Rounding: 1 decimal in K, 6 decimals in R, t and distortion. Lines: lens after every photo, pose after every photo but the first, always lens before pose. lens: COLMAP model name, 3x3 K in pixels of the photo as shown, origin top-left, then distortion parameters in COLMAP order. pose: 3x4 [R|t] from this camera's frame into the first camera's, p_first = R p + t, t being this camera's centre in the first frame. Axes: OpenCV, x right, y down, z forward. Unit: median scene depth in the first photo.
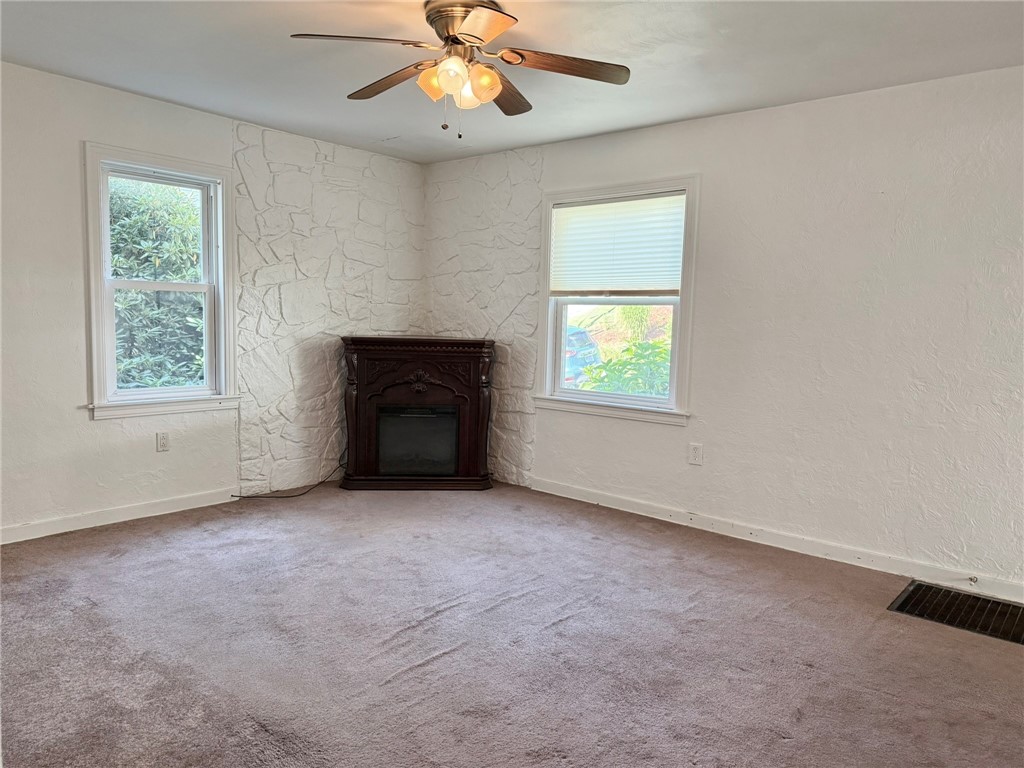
lens RADIAL K [[715.5, 0, 509.2], [0, 715.5, 389.5], [0, 0, 1]] dist [0.073841, -0.075086]
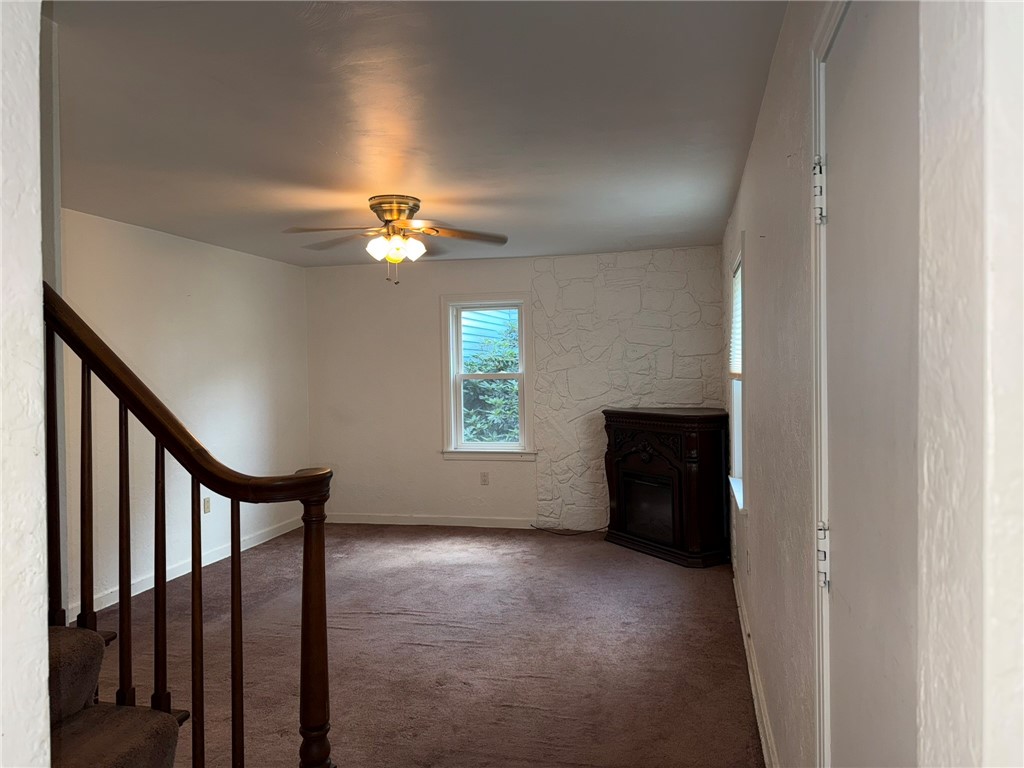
lens RADIAL K [[715.5, 0, 509.1], [0, 715.5, 375.8], [0, 0, 1]] dist [0.073841, -0.075086]
pose [[0.441968, -0.022460, -0.896750, 0.810808], [-0.057590, 0.996914, -0.053352, -0.059227], [0.895180, 0.075224, 0.439311, 0.338218]]
